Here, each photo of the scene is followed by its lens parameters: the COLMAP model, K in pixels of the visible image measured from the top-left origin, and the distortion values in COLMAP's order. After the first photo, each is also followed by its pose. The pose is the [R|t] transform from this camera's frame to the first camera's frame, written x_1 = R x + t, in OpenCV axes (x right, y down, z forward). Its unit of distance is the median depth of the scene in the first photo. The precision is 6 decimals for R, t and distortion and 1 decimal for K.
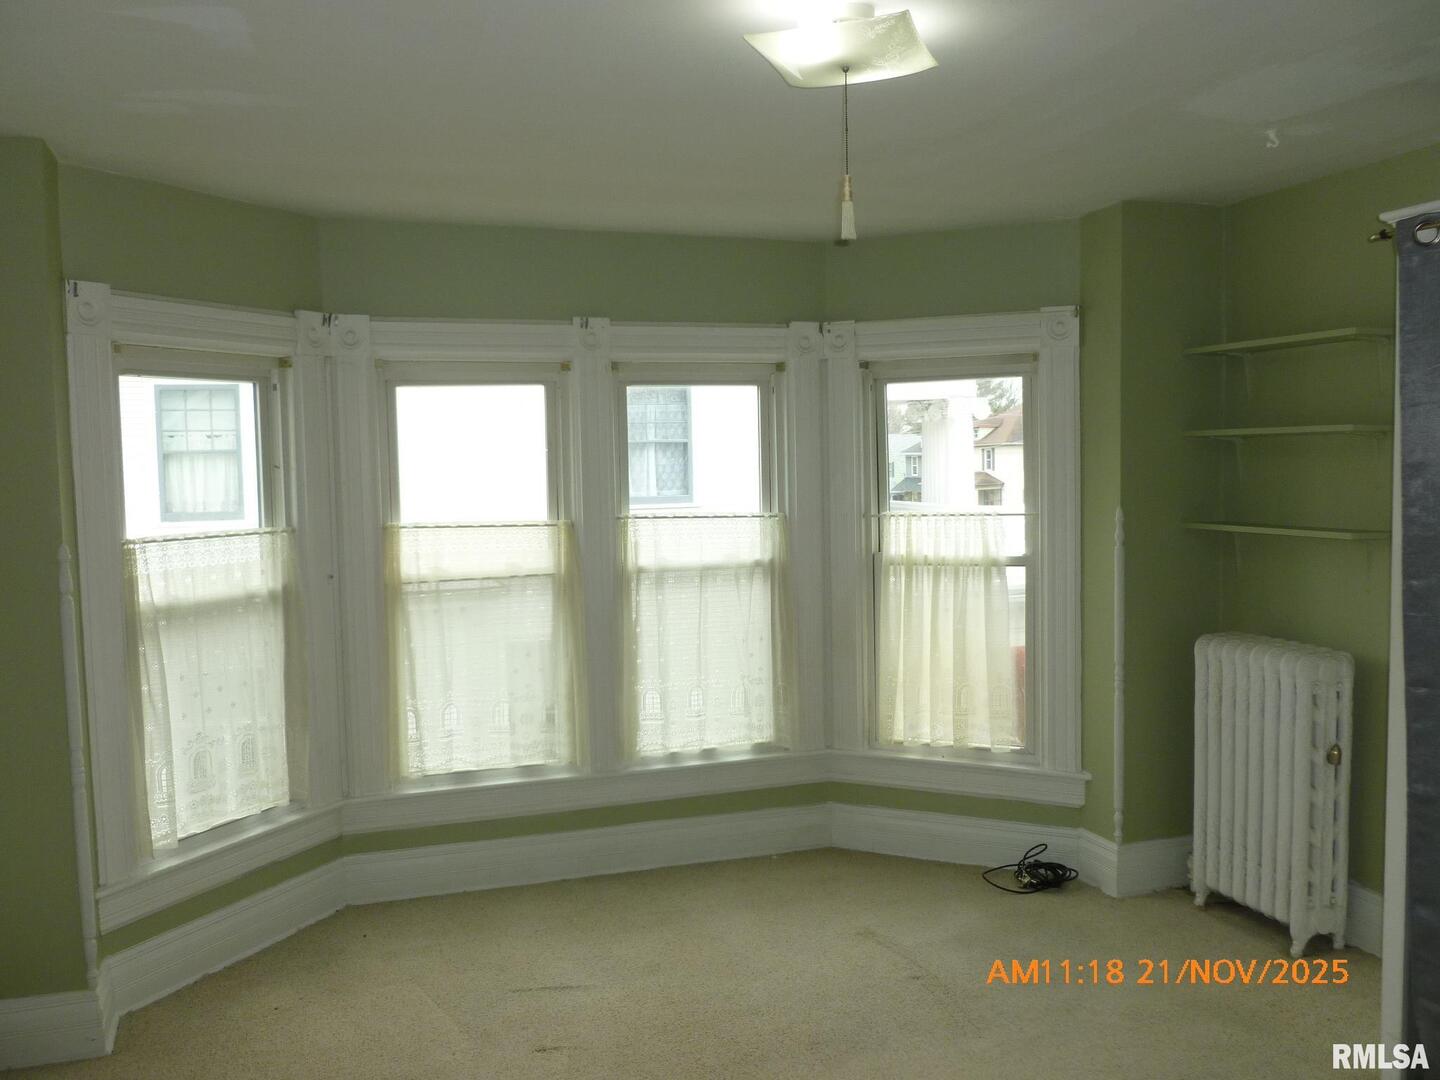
lens RADIAL K [[1247.1, 0, 720.0], [0, 1247.1, 540.0], [0, 0, 1]] dist [-0.007340, -0.004798]
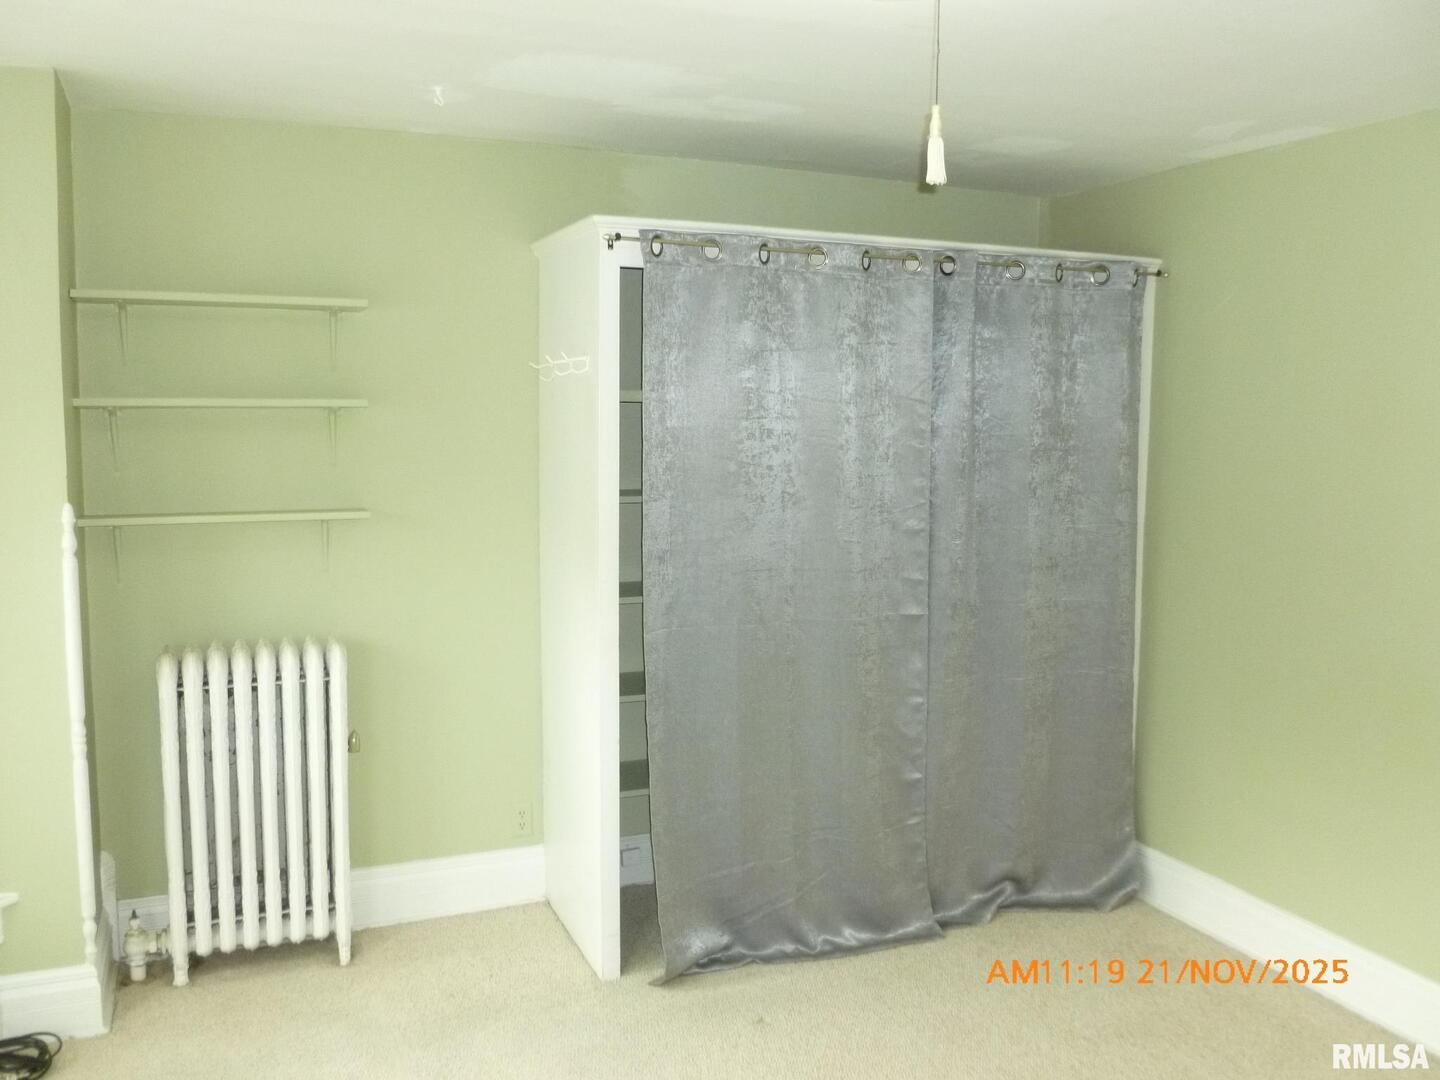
lens RADIAL K [[1247.1, 0, 720.0], [0, 1247.1, 540.0], [0, 0, 1]] dist [-0.007340, -0.004798]
pose [[-0.046060, -0.093336, 0.994569, -0.437231], [0.062928, 0.993377, 0.096138, -0.054341], [-0.996955, 0.067014, -0.039881, 0.696086]]
